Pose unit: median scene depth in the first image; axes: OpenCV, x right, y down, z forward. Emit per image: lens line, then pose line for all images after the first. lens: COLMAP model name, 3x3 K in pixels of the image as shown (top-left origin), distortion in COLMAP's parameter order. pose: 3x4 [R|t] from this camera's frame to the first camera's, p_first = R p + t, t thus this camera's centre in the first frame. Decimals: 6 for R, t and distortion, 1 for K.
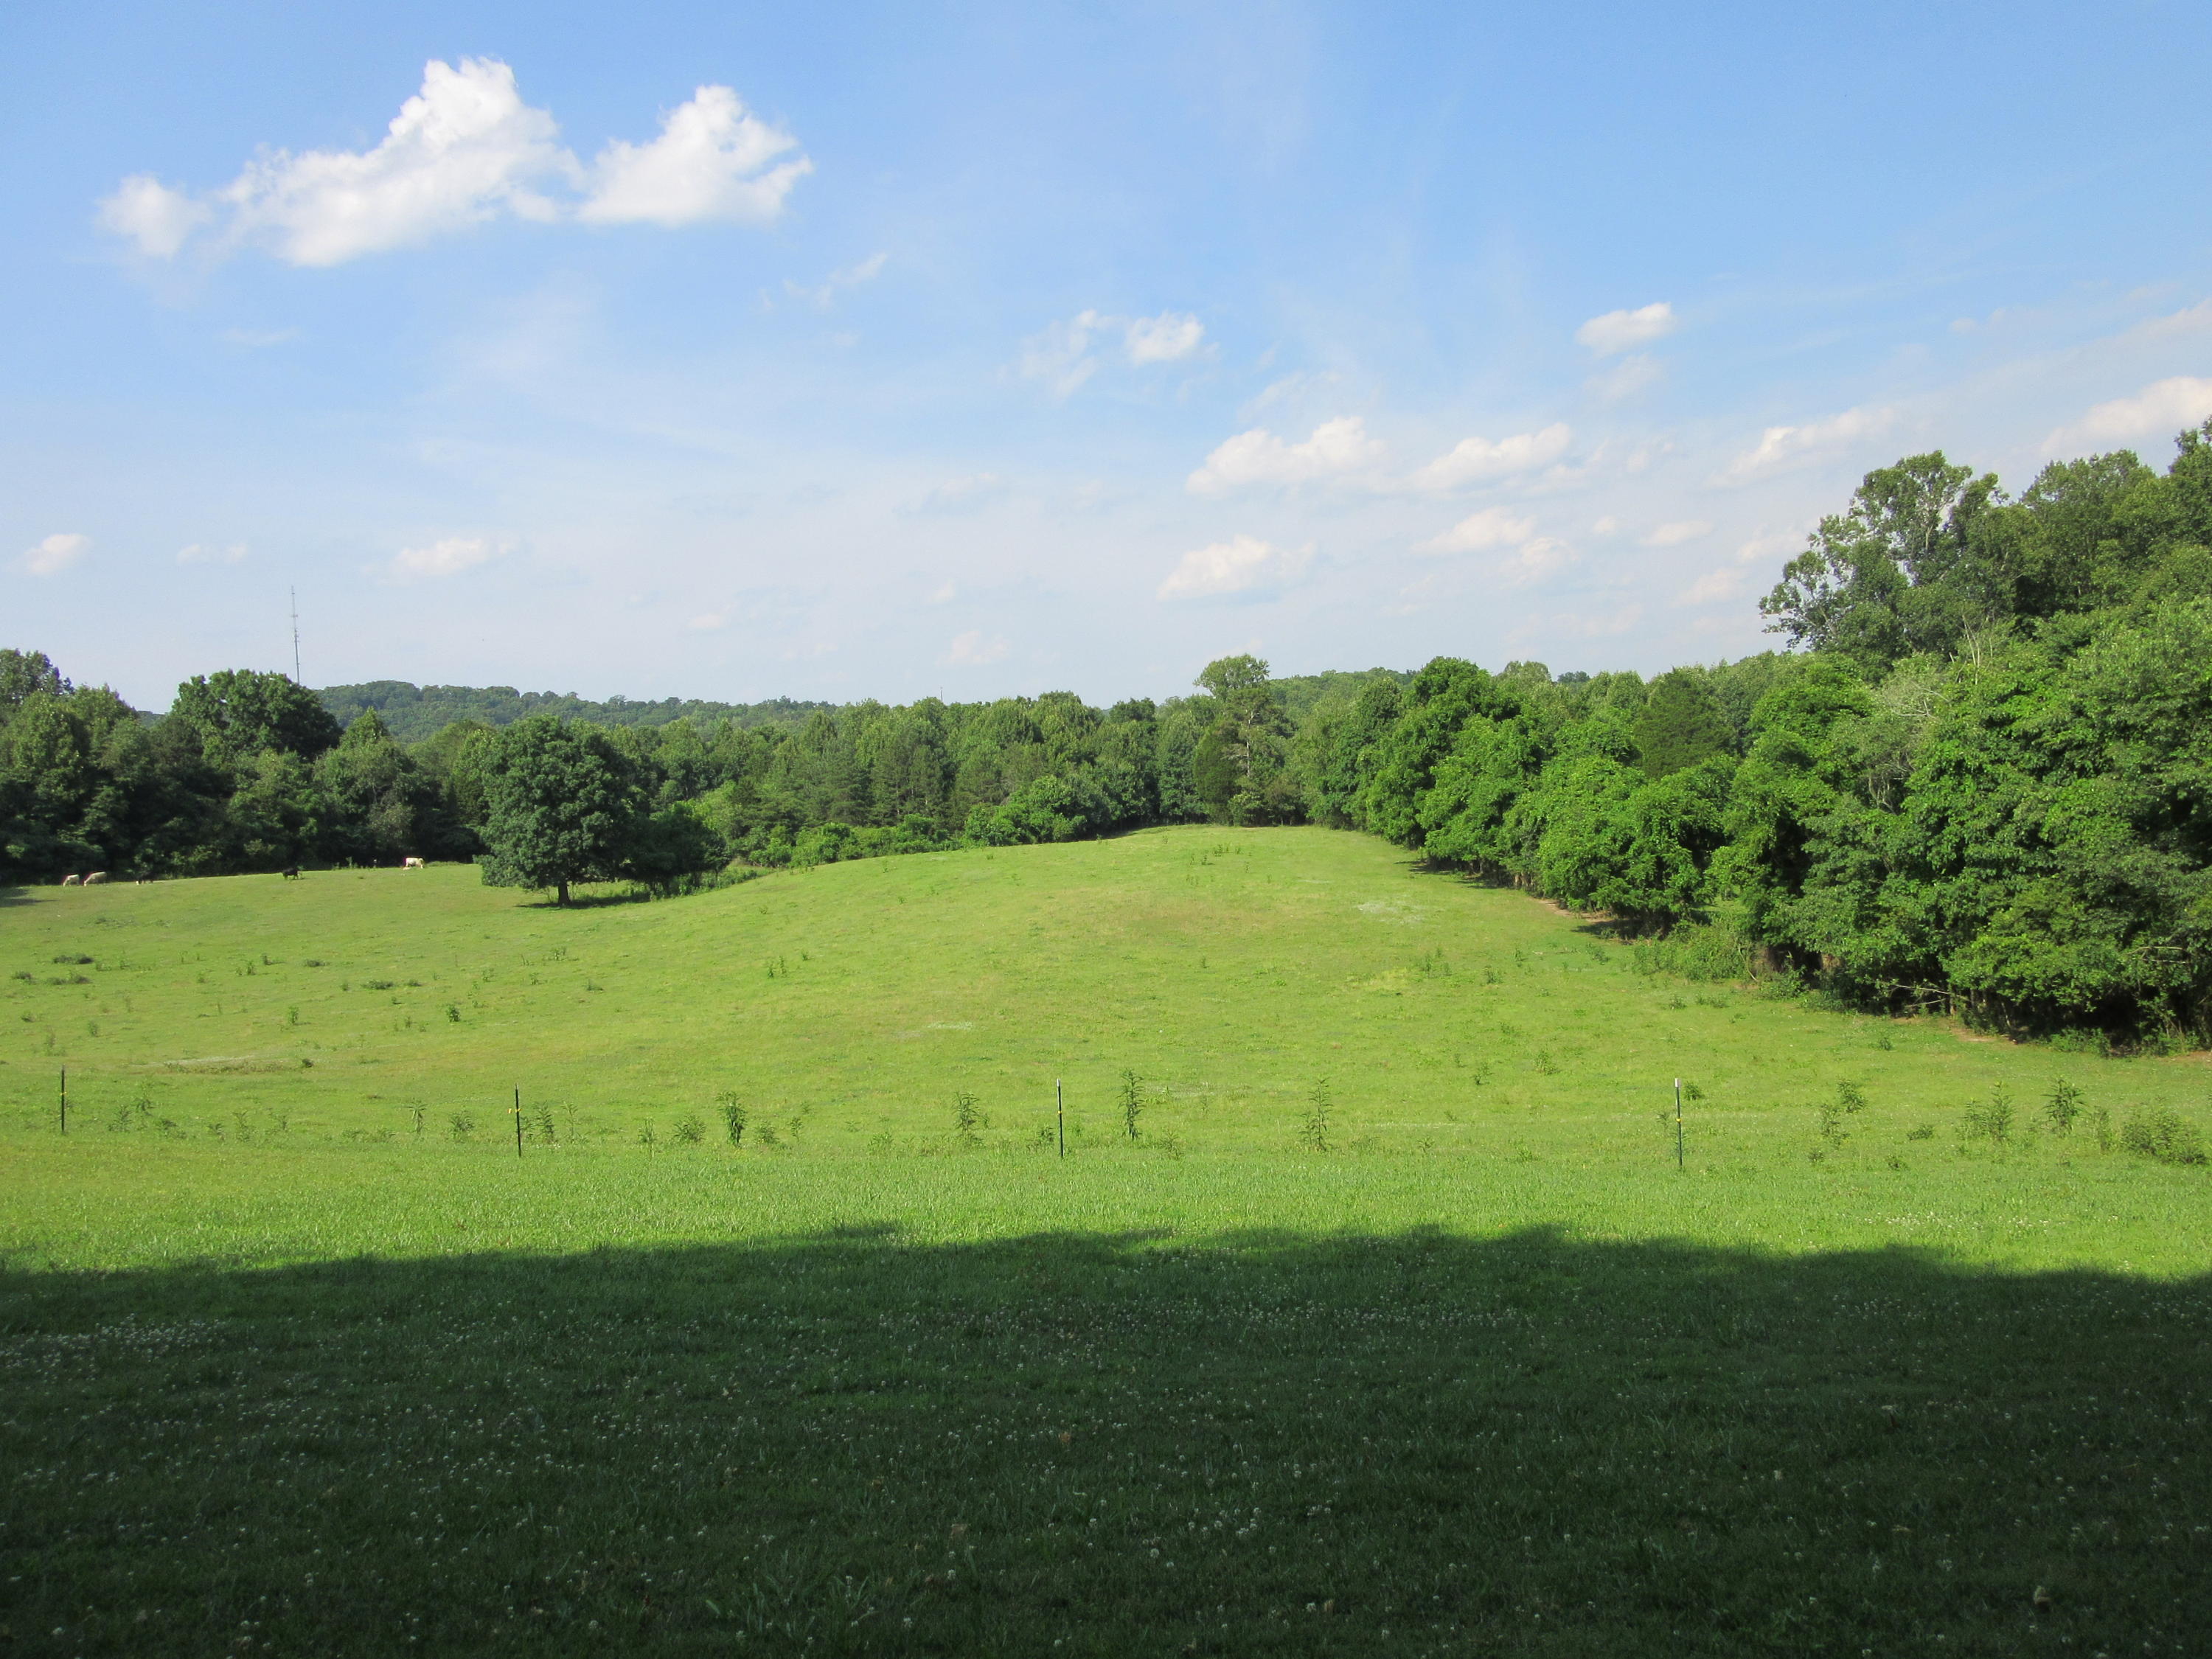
lens RADIAL K [[1654.2, 0, 1131.3], [0, 1654.2, 821.7], [0, 0, 1]] dist [-0.047990, 0.030701]
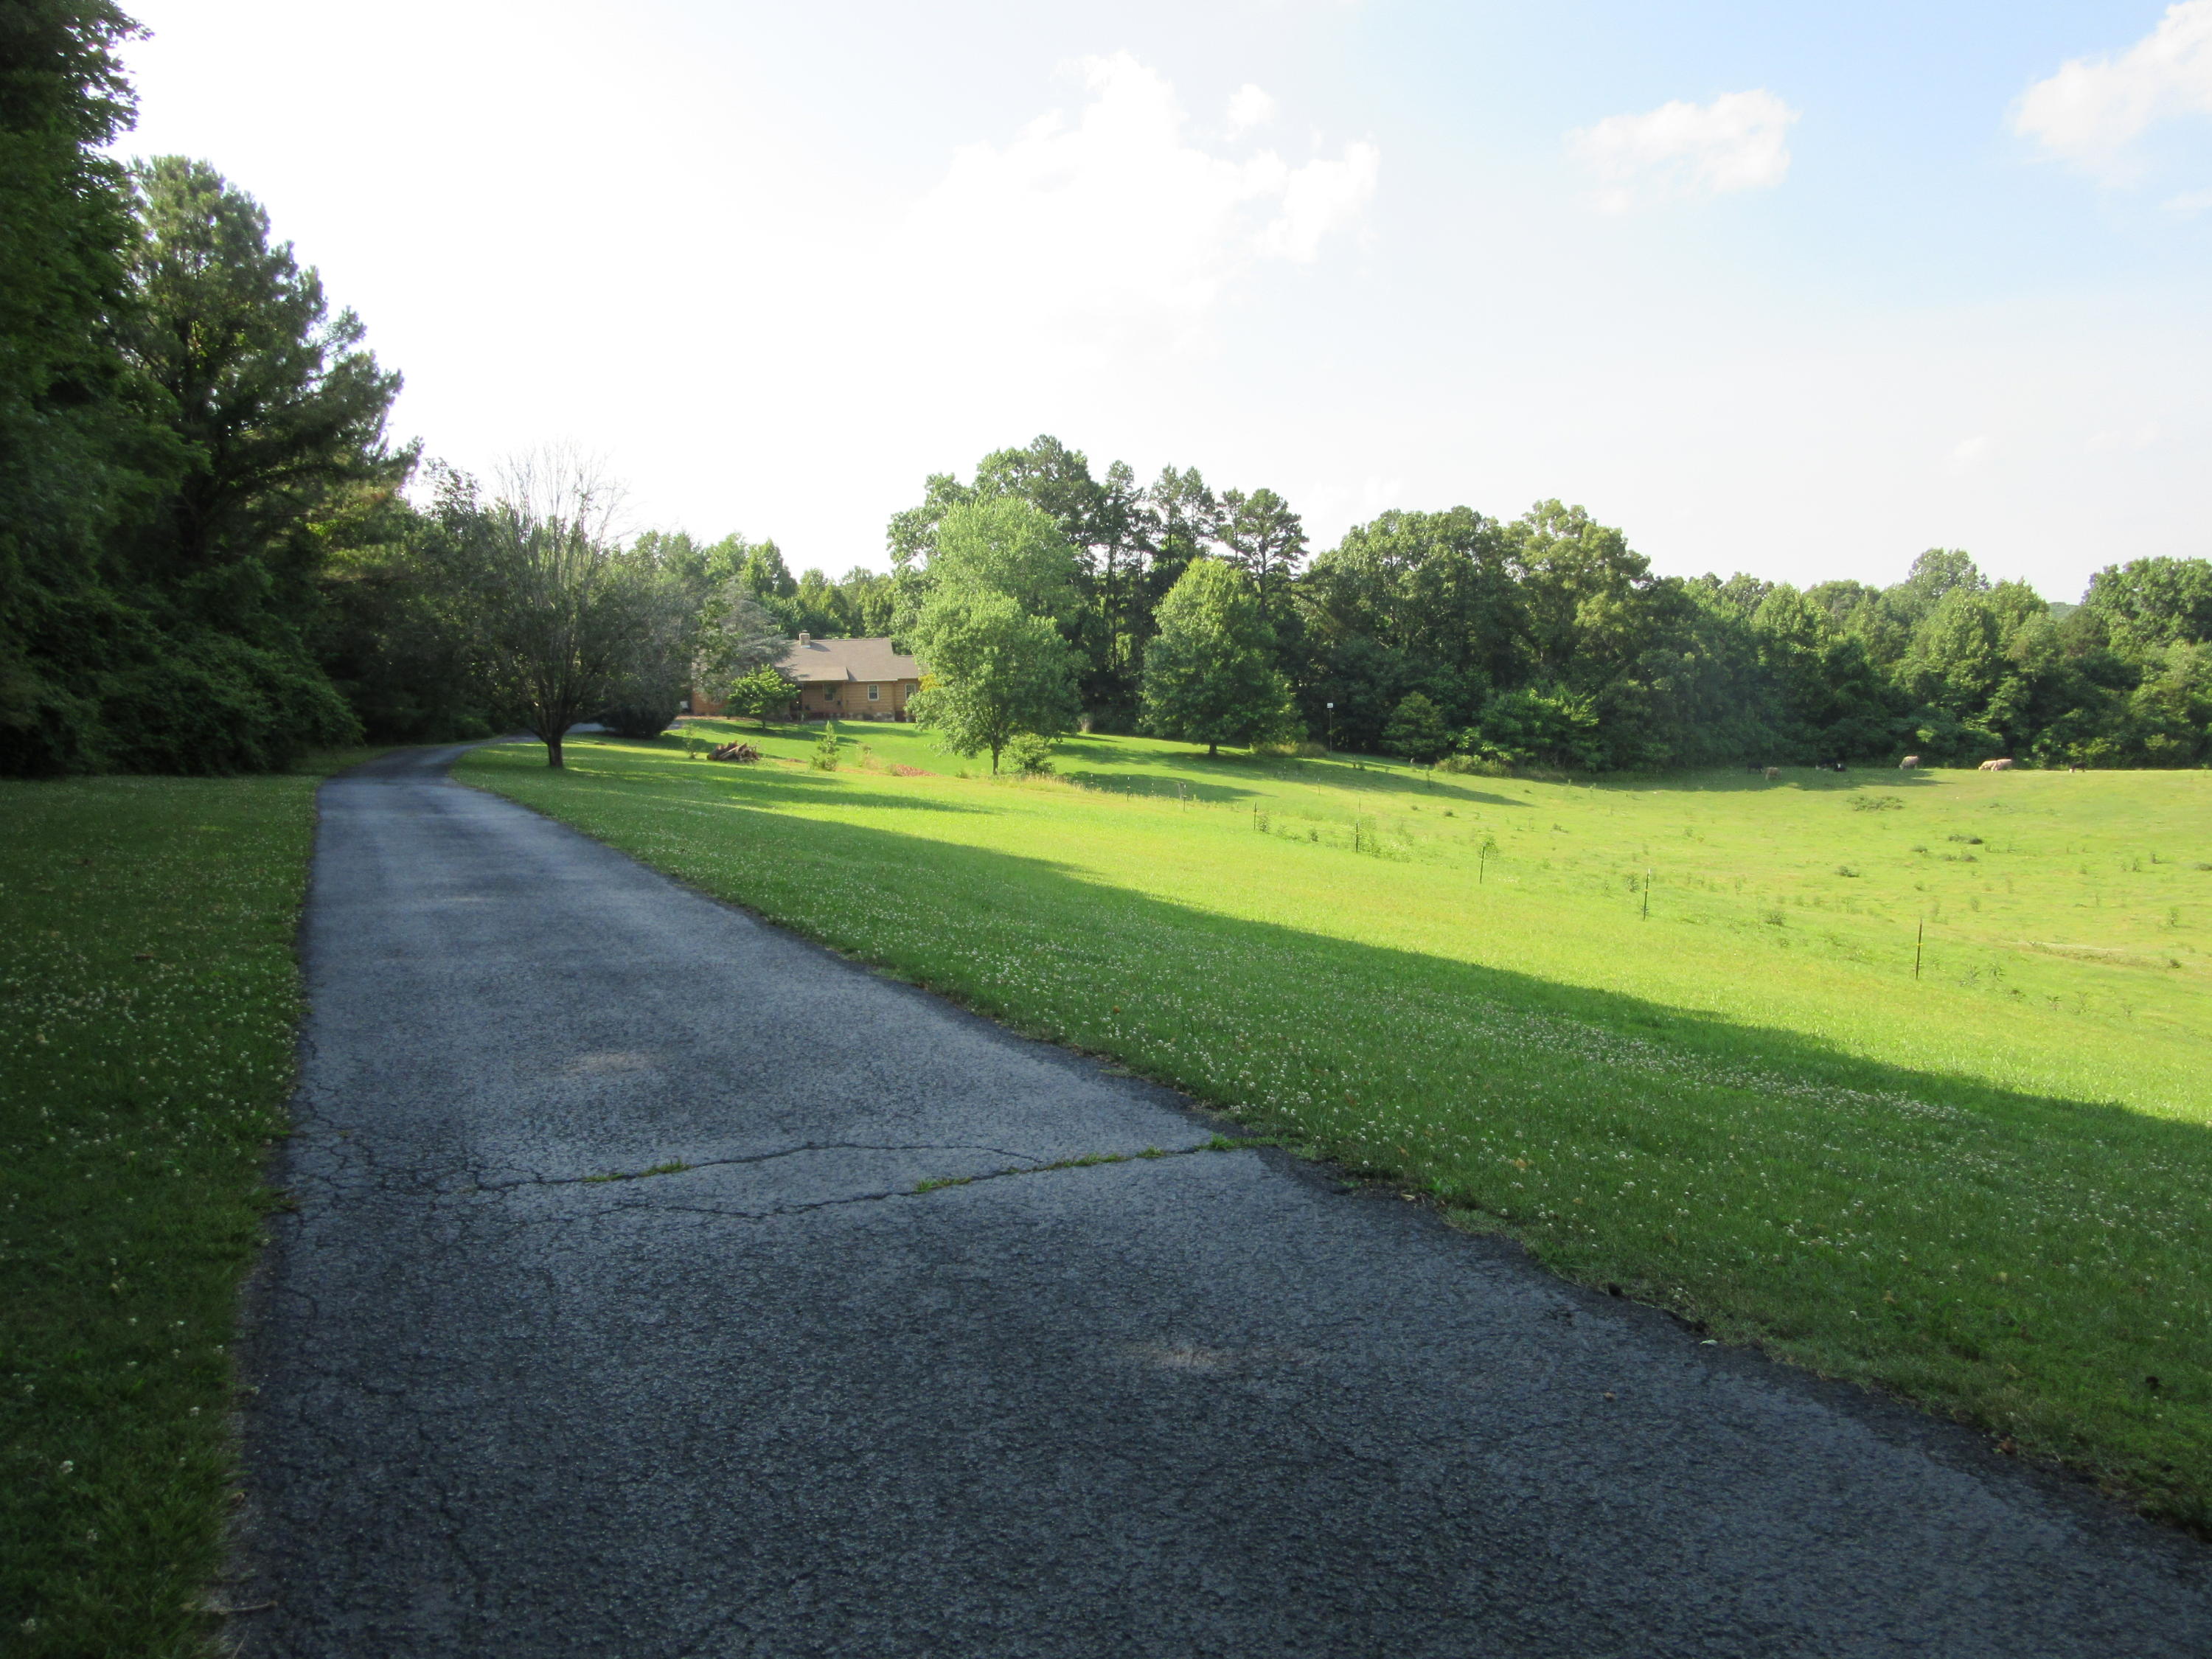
lens RADIAL K [[1654.2, 0, 1080.8], [0, 1654.2, 813.8], [0, 0, 1]] dist [-0.047990, 0.030701]
pose [[0.470257, 0.082944, -0.878623, 0.090307], [-0.028767, 0.996485, 0.078674, 0.001551], [0.882060, -0.011722, 0.470990, -0.081537]]
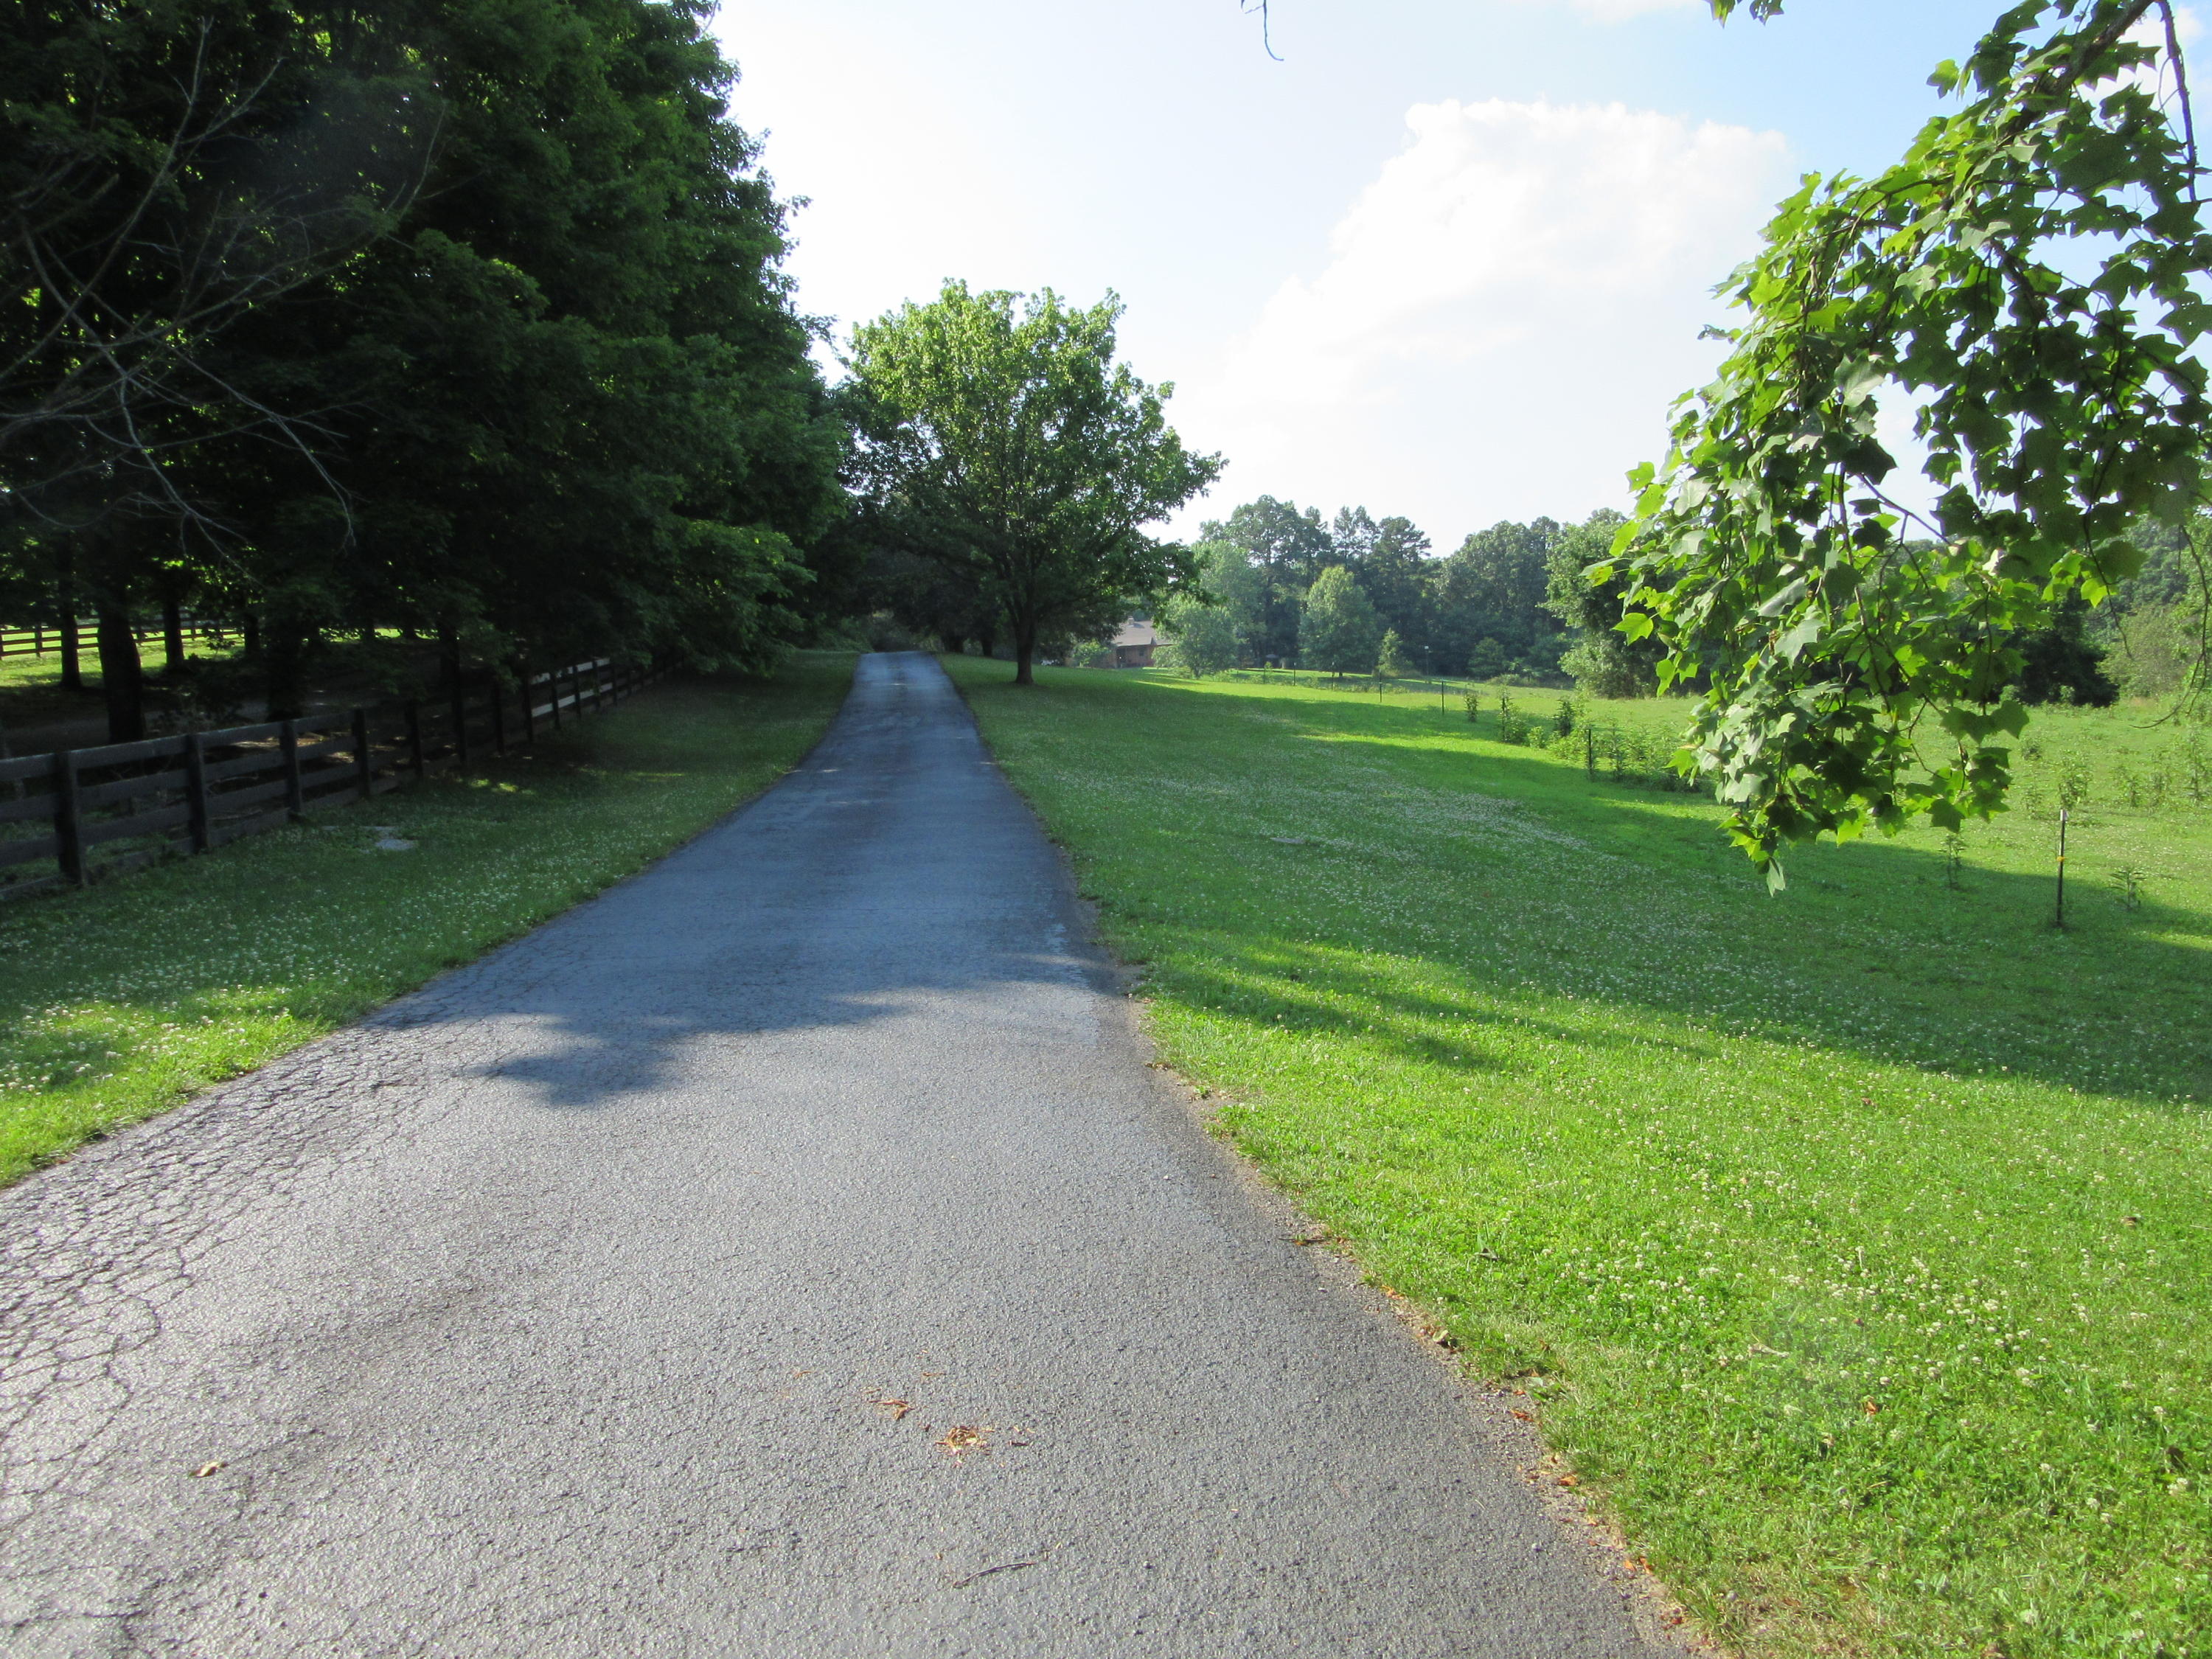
lens RADIAL K [[1654.2, 0, 1109.4], [0, 1654.2, 821.2], [0, 0, 1]] dist [-0.047990, 0.030701]
pose [[0.179958, 0.104343, -0.978125, 5.999915], [0.011882, 0.994055, 0.108228, -0.005045], [0.983602, -0.031099, 0.177649, -0.208958]]
